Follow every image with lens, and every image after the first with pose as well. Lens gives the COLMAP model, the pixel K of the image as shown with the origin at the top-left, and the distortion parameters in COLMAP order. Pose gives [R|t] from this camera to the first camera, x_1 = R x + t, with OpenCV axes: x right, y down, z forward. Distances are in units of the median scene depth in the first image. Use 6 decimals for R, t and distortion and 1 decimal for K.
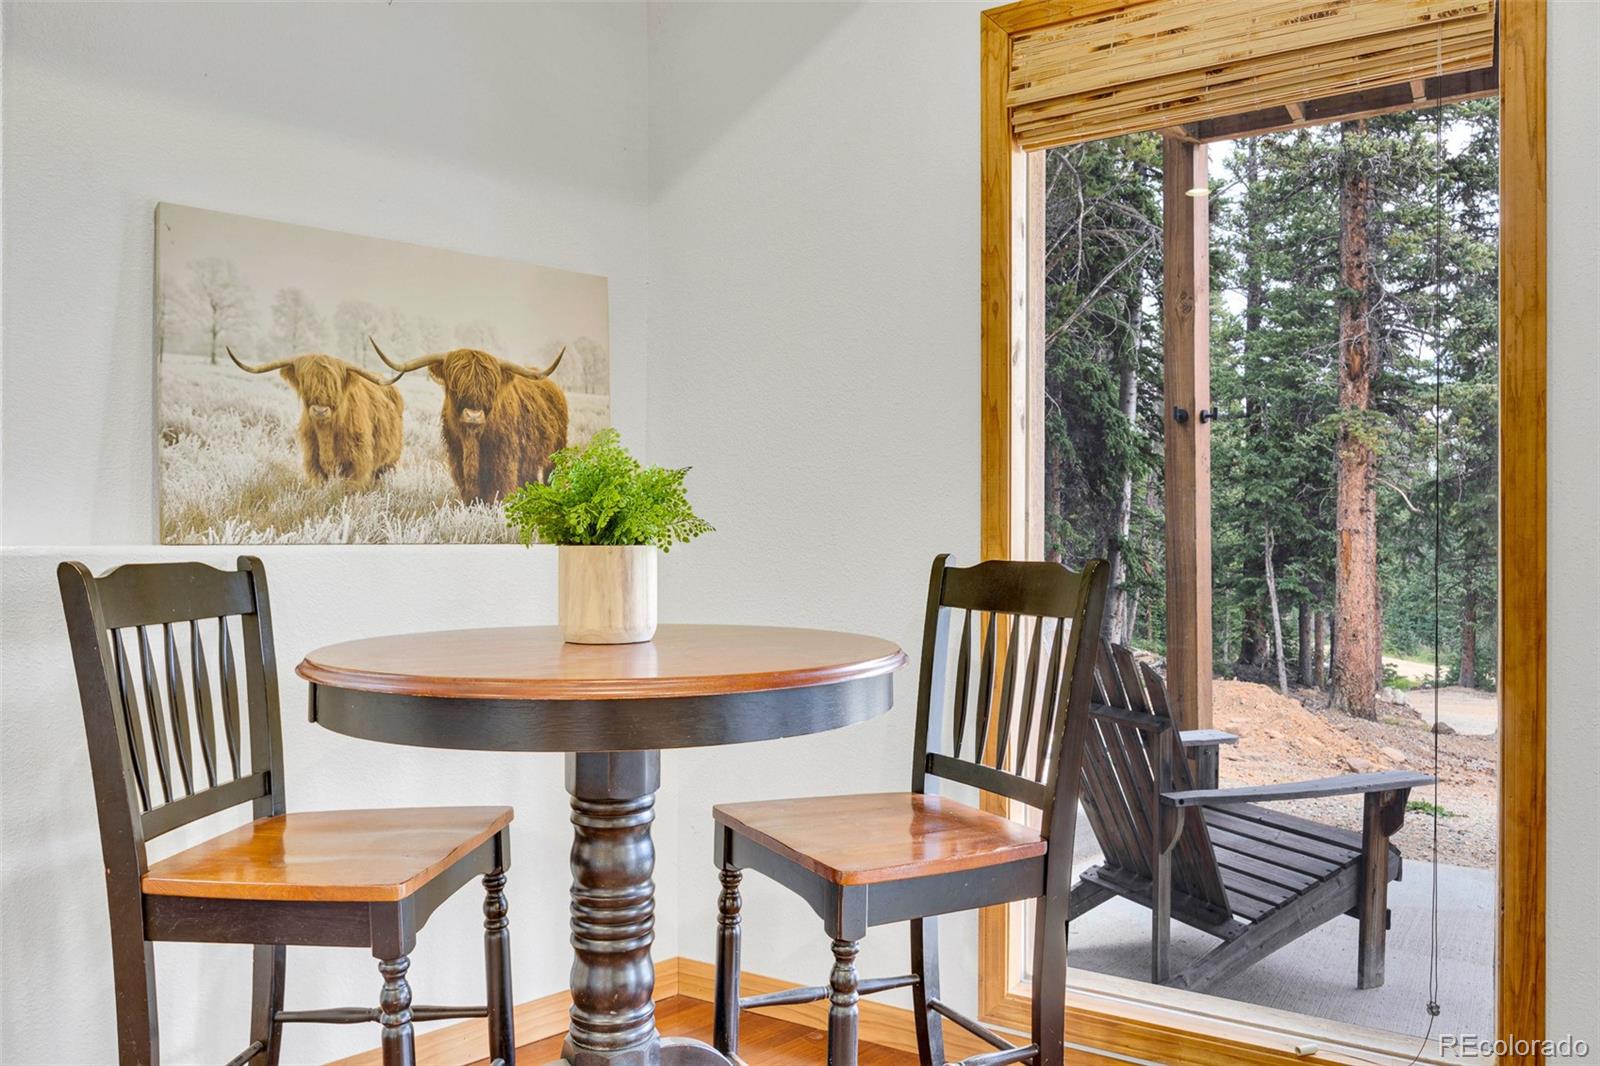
lens RADIAL K [[1127.7, 0, 767.9], [0, 1127.7, 525.6], [0, 0, 1]] dist [-0.006150, -0.005627]
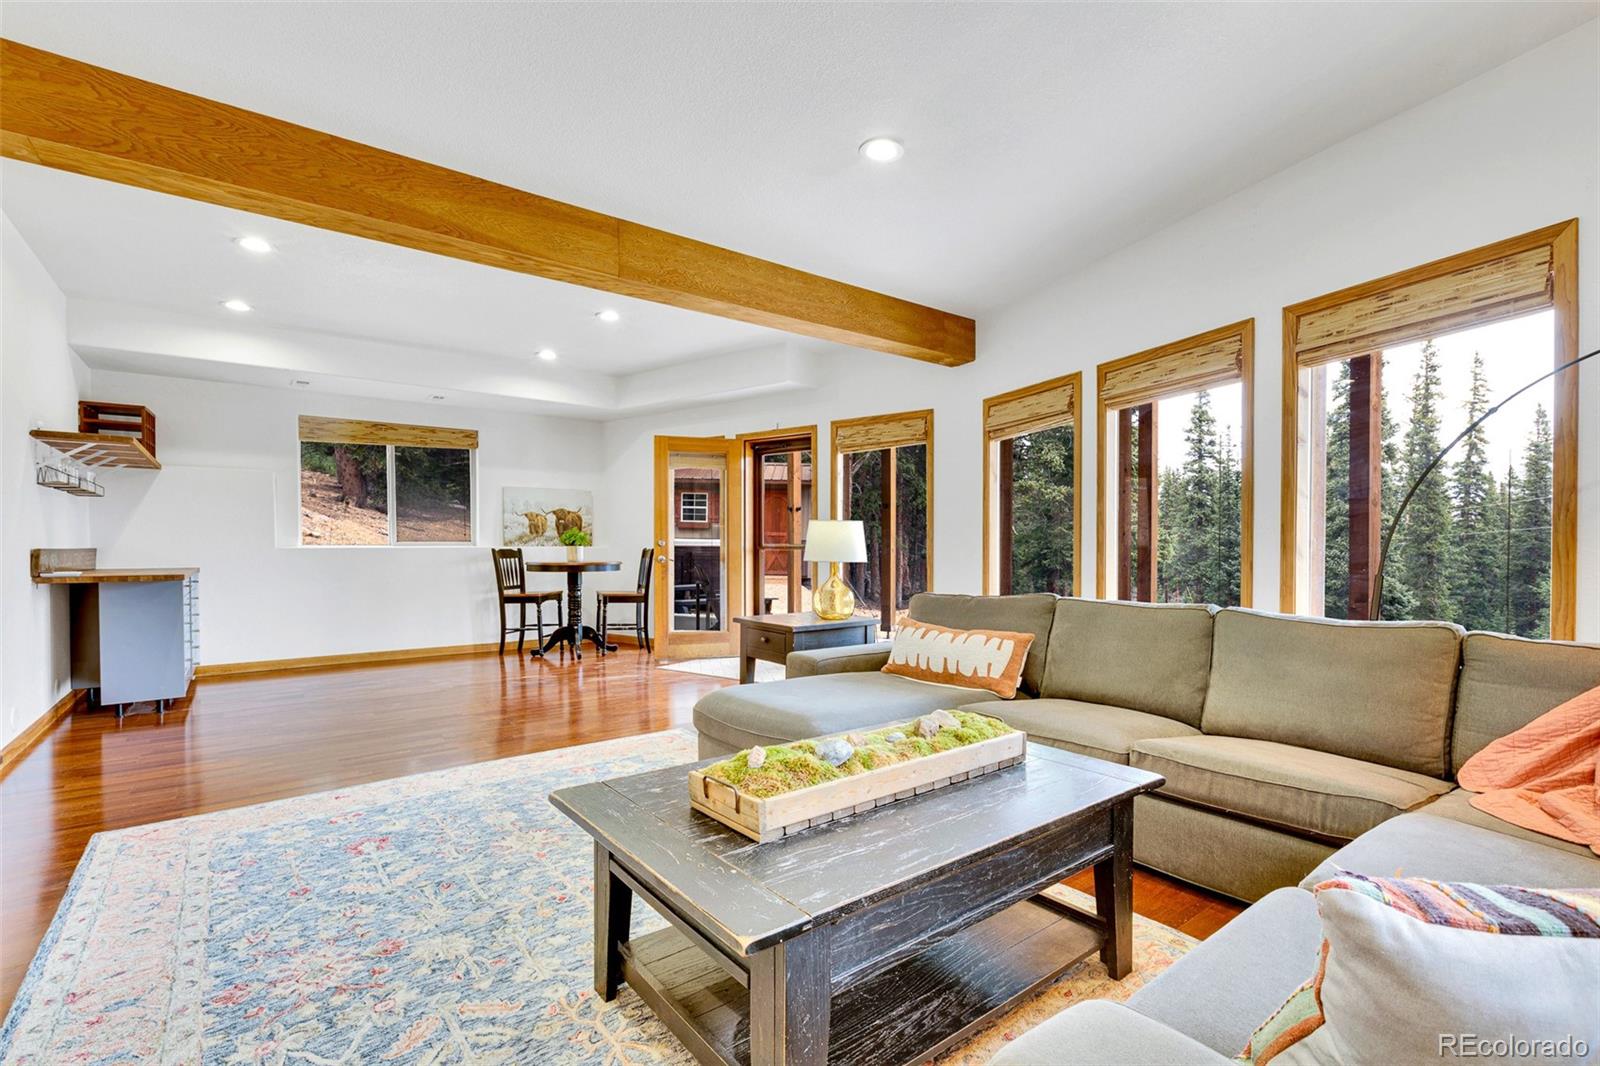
lens RADIAL K [[714.9, 0, 797.0], [0, 714.9, 553.8], [0, 0, 1]] dist [0.001636, -0.000101]
pose [[0.997223, -0.000463, -0.074468, 1.174410], [0.002025, 0.999780, 0.020901, -0.016814], [0.074441, -0.020994, 0.997004, -2.429550]]
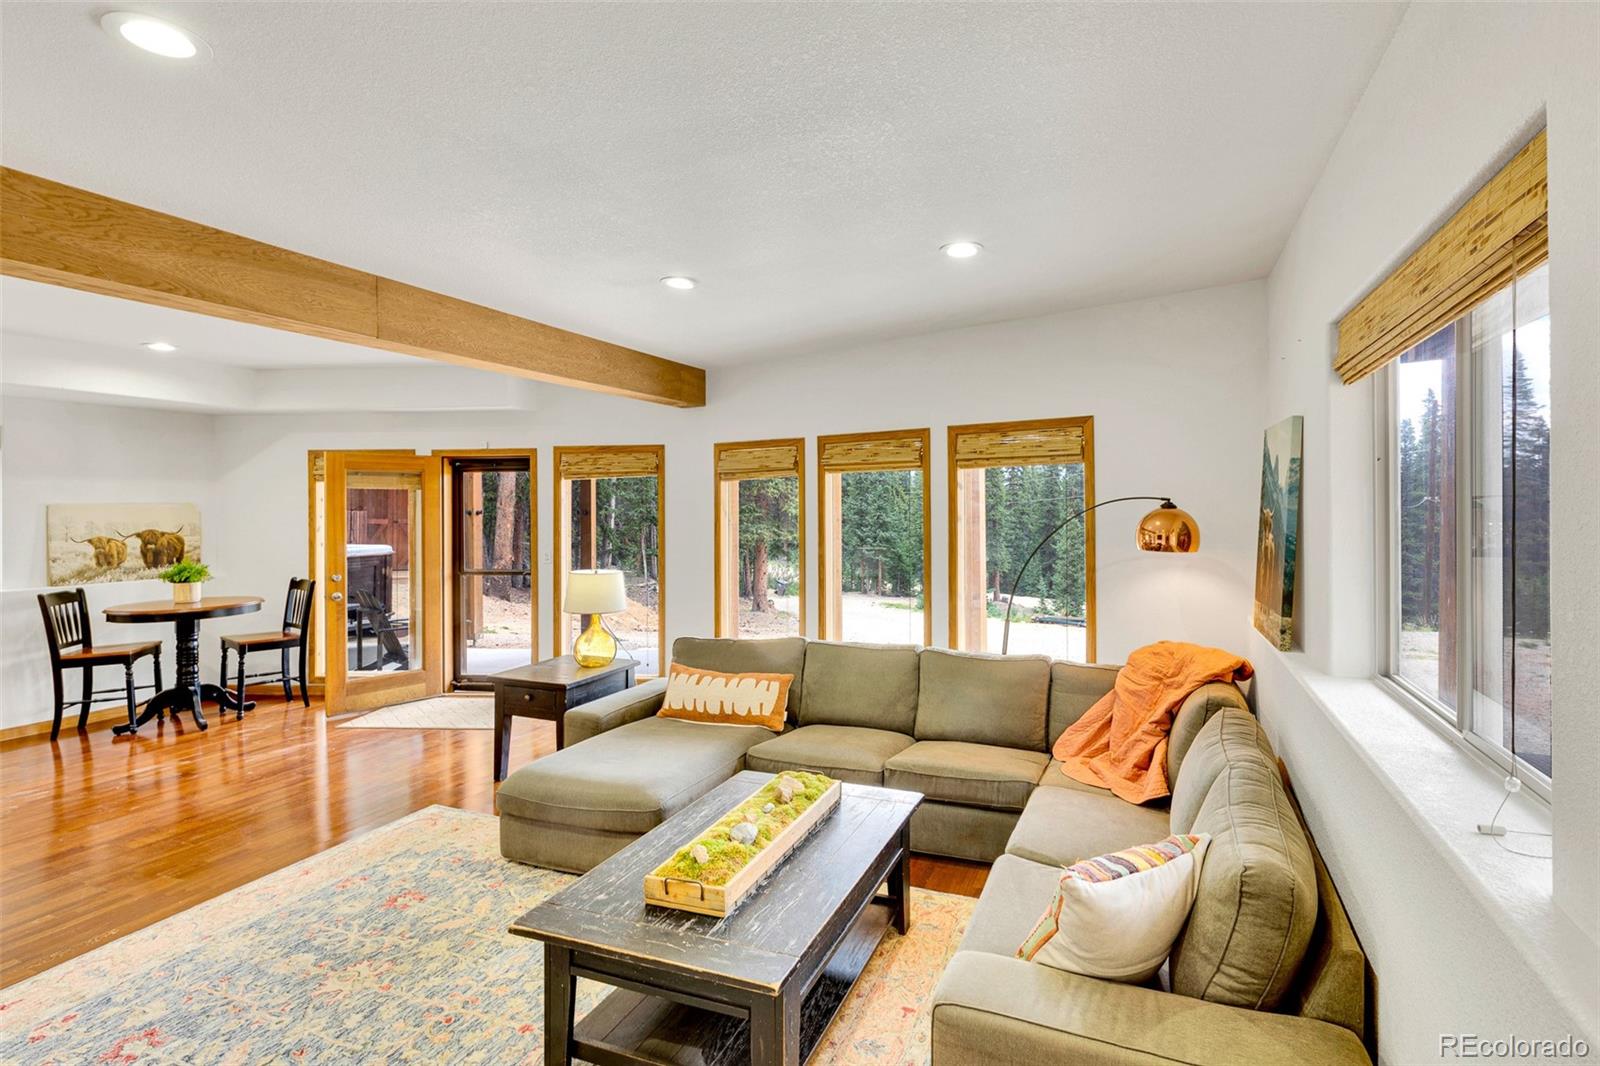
lens RADIAL K [[748.6, 0, 868.5], [0, 748.6, 503.0], [0, 0, 1]] dist [0.001787, -0.000567]
pose [[0.882940, -0.005531, 0.469453, 0.796688], [0.002213, 0.999969, 0.007620, -0.291282], [-0.469481, -0.005689, 0.882924, -2.738444]]
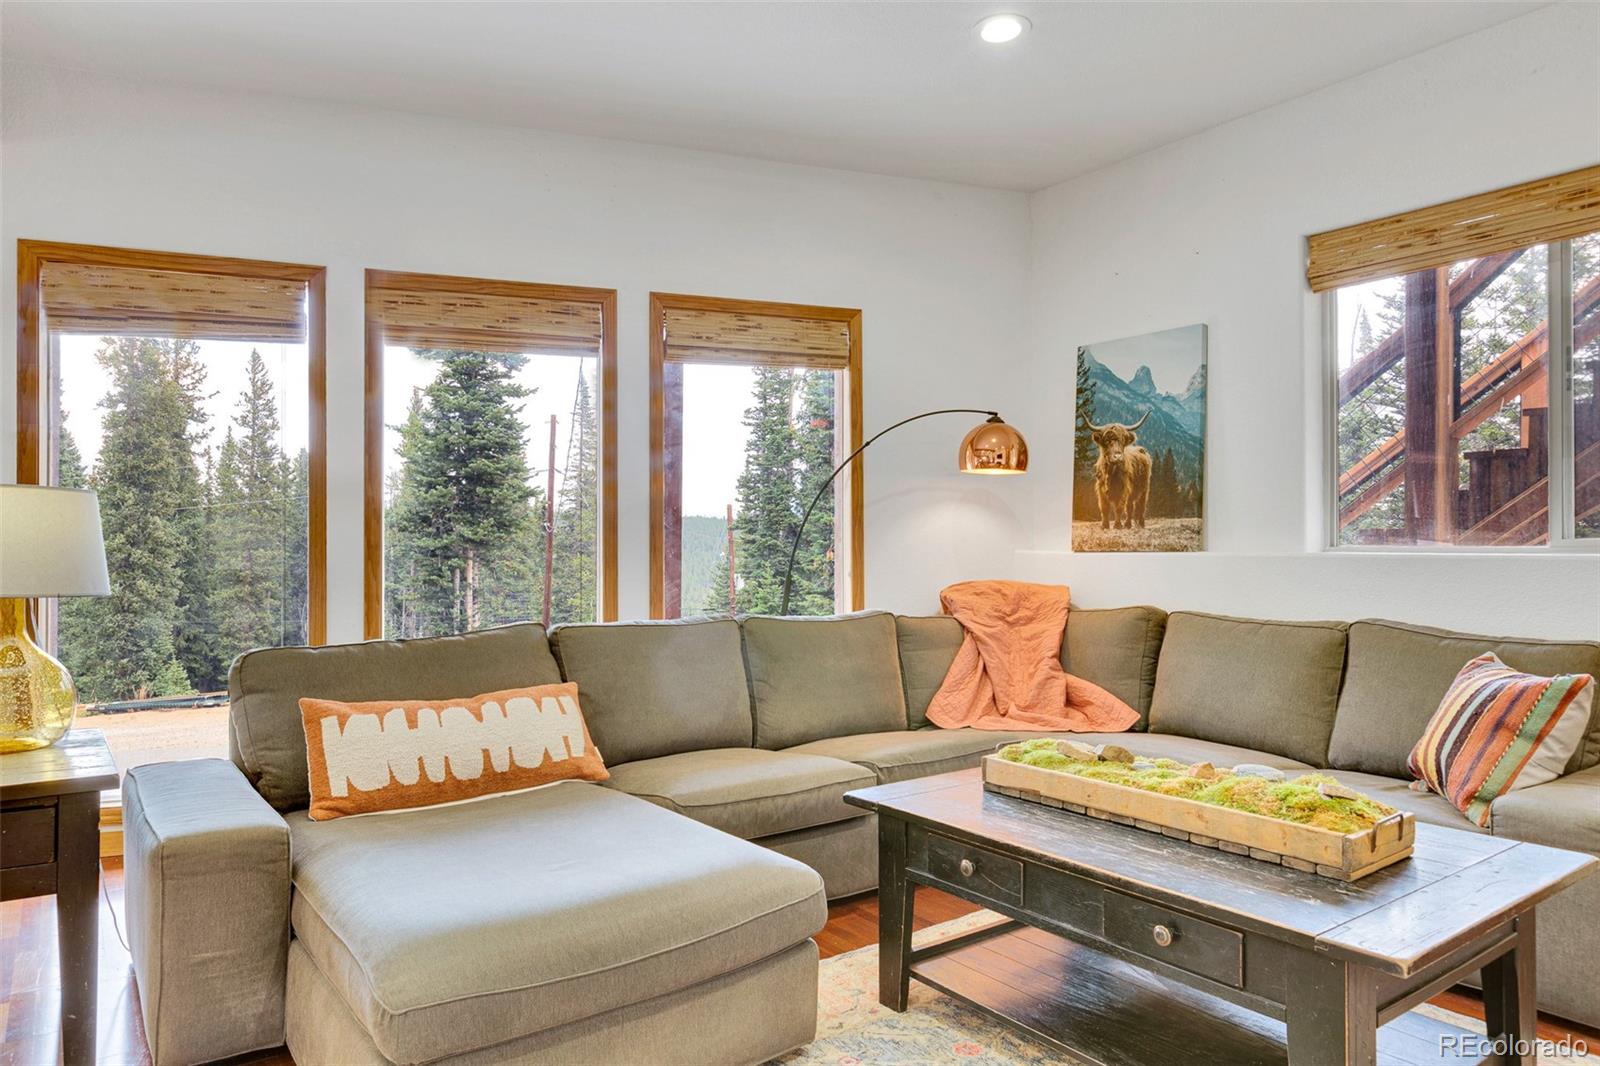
lens RADIAL K [[1033.8, 0, 798.6], [0, 1033.8, 532.7], [0, 0, 1]] dist [0.001051, -0.001217]
pose [[0.105856, 0.009376, 0.994337, 0.089571], [-0.006217, 0.999942, -0.008767, -0.015683], [-0.994362, -0.005254, 0.105908, -1.320862]]
